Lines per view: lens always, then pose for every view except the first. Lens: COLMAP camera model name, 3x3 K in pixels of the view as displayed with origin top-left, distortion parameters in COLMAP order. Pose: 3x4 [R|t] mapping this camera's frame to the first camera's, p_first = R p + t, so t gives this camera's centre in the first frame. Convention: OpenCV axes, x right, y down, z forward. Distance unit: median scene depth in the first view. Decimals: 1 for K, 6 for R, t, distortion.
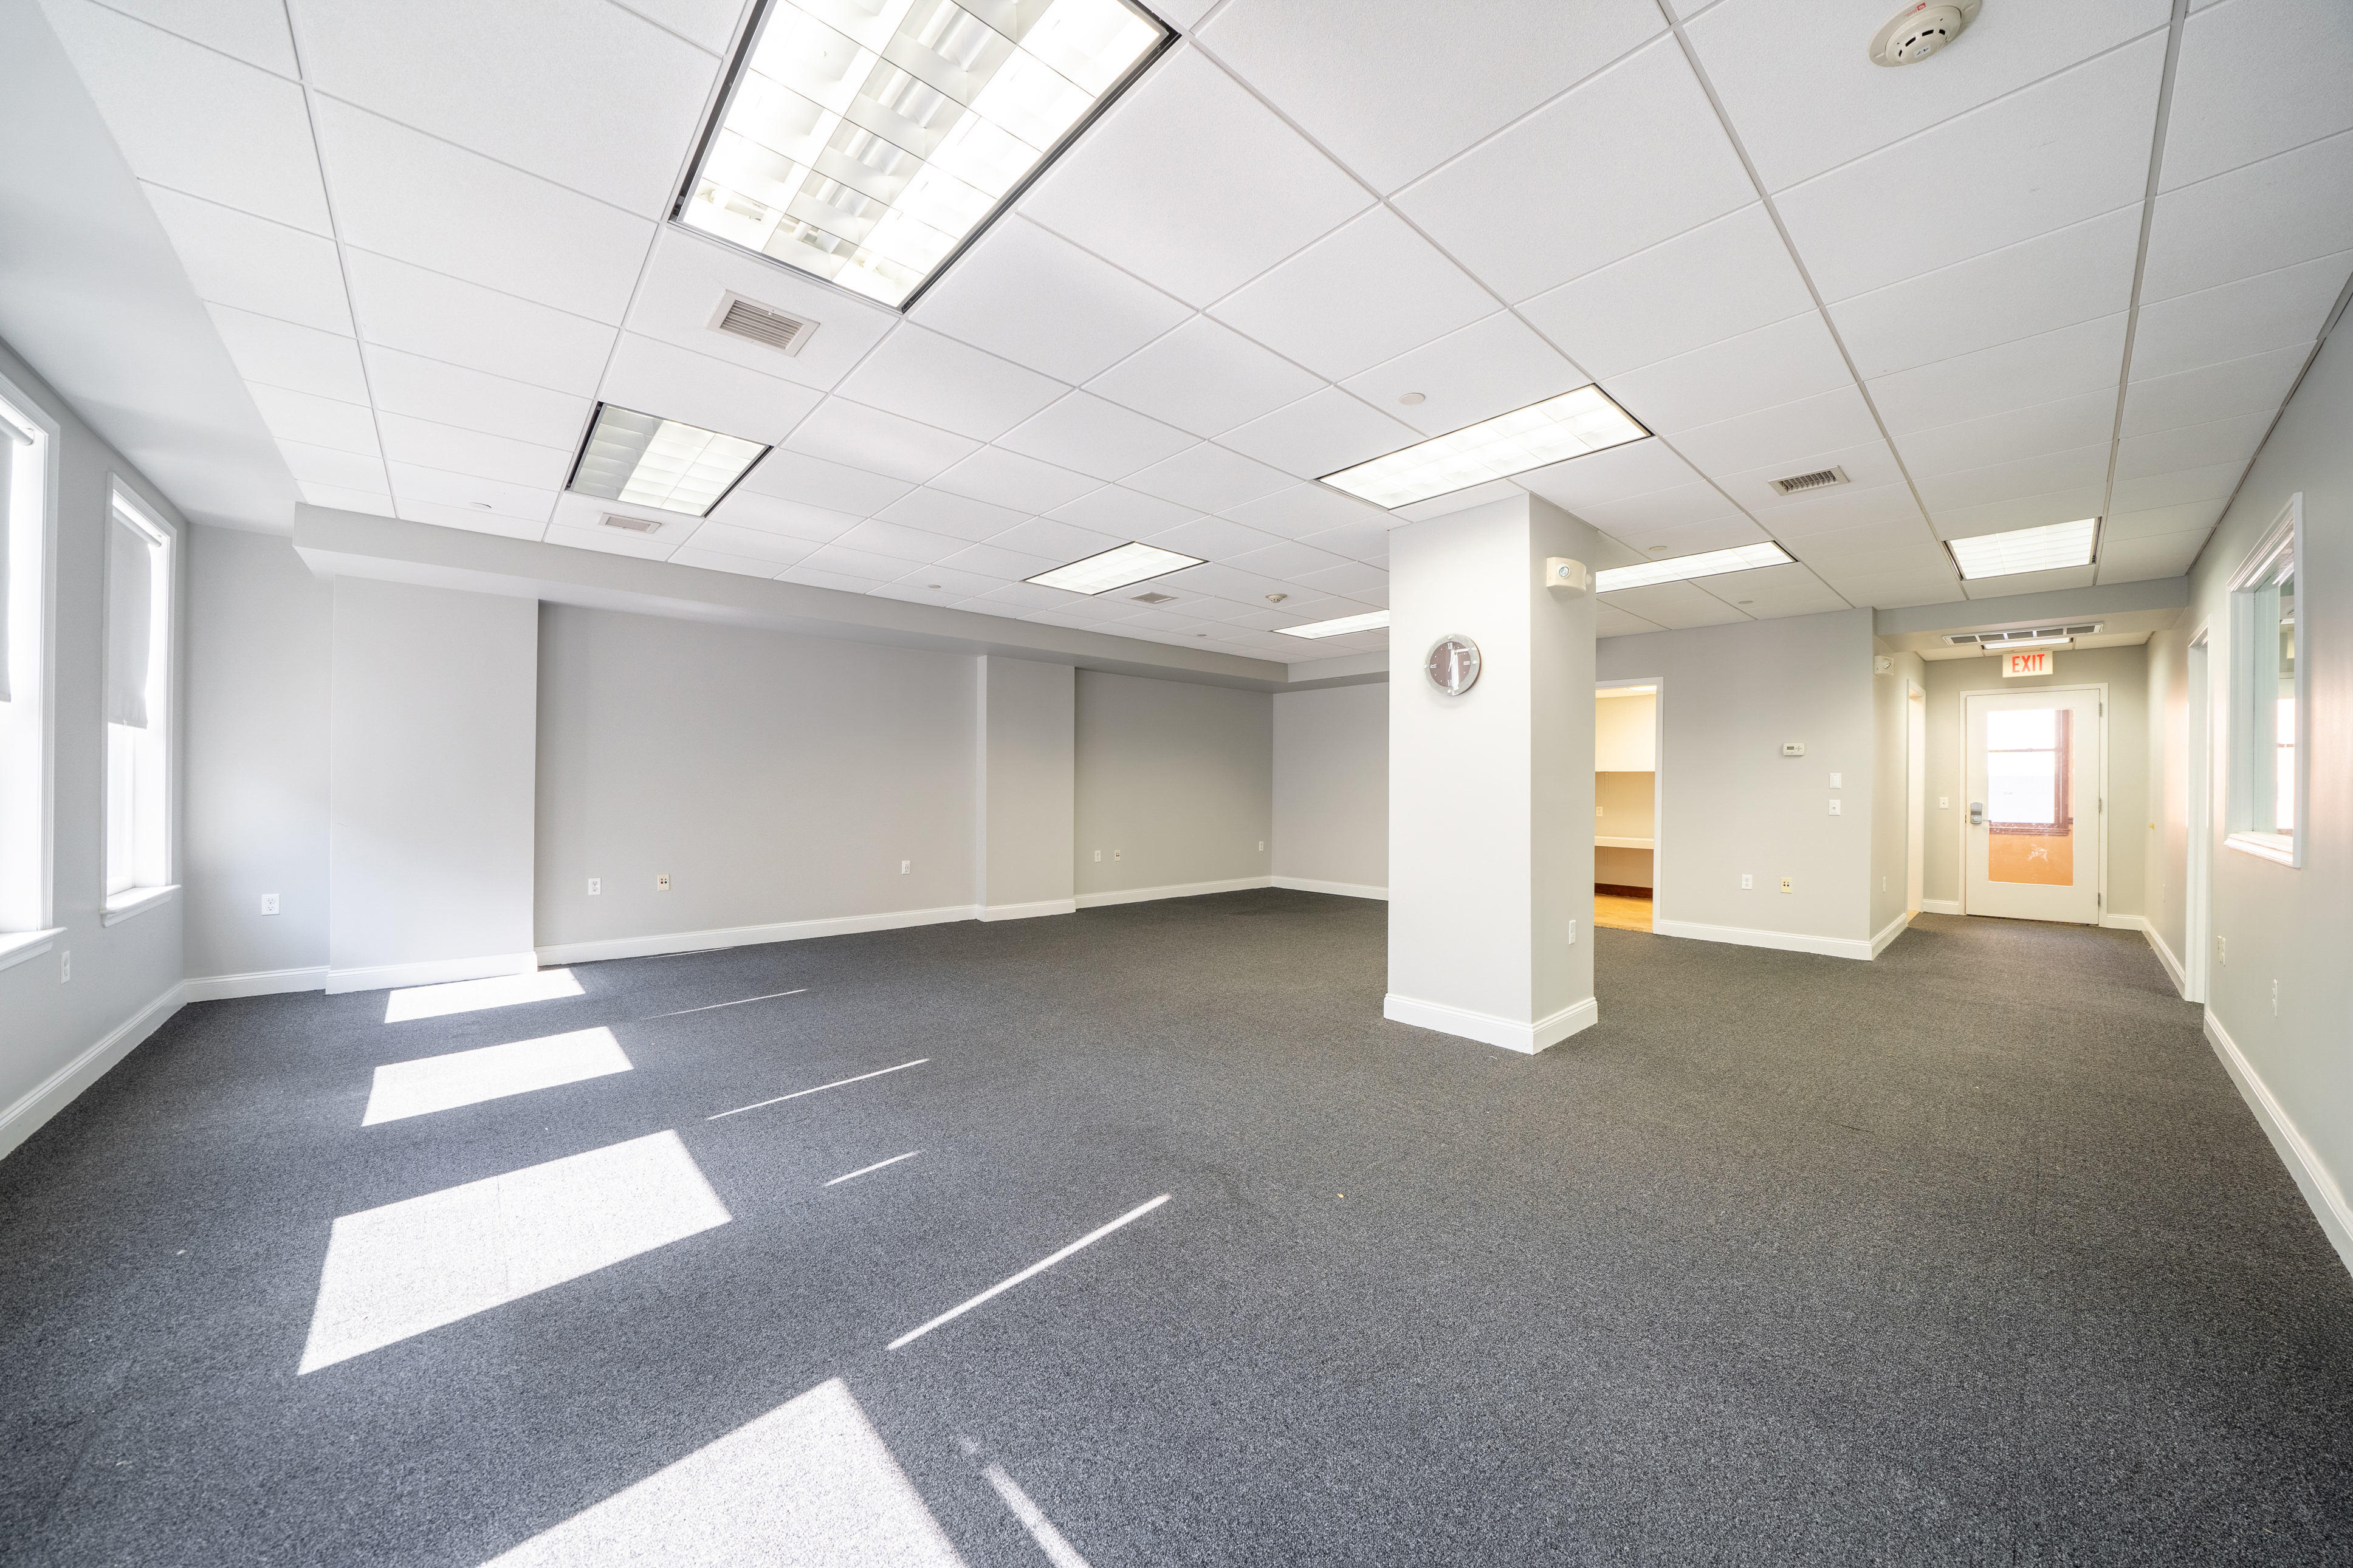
lens RADIAL K [[817.9, 0, 1194.2], [0, 817.9, 791.4], [0, 0, 1]] dist [-0.000974, -0.000025]
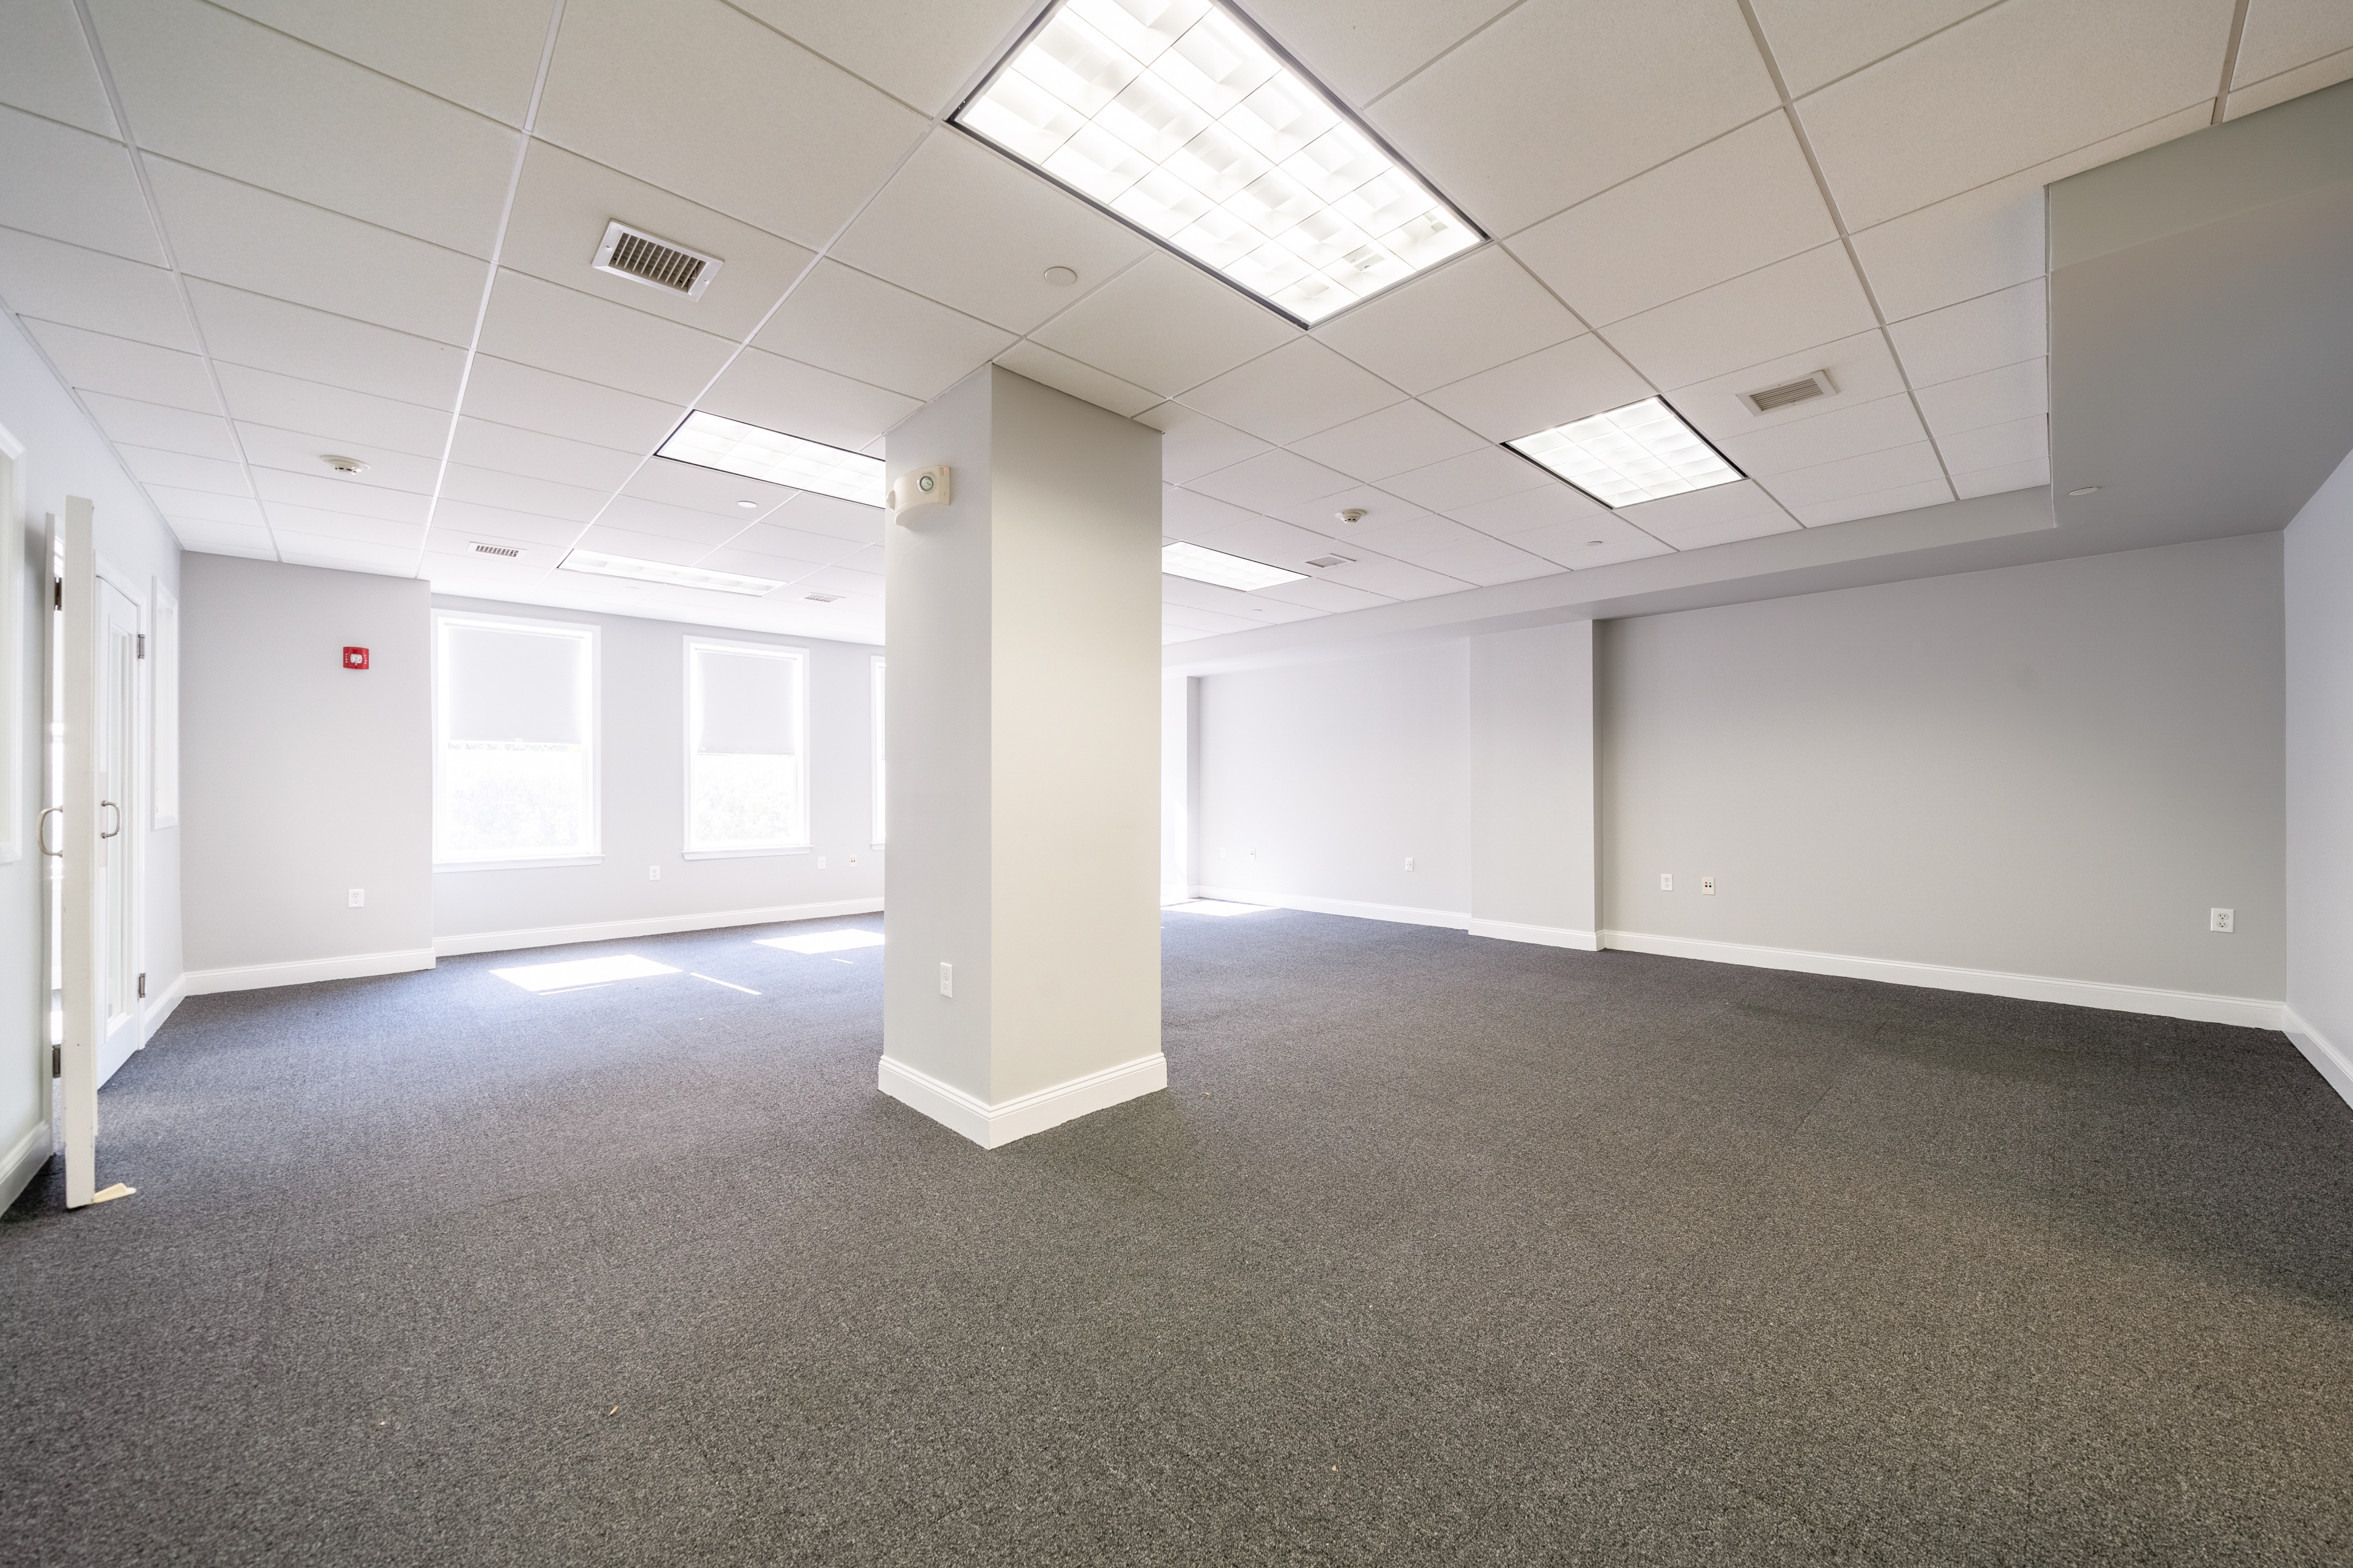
lens RADIAL K [[859.8, 0, 1192.8], [0, 859.8, 783.1], [0, 0, 1]] dist [-0.000987, -0.000051]
pose [[0.034299, -0.014880, -0.999301, 0.675085], [0.000305, 0.999889, -0.014879, 0.007932], [0.999412, 0.000206, 0.034300, 0.660658]]
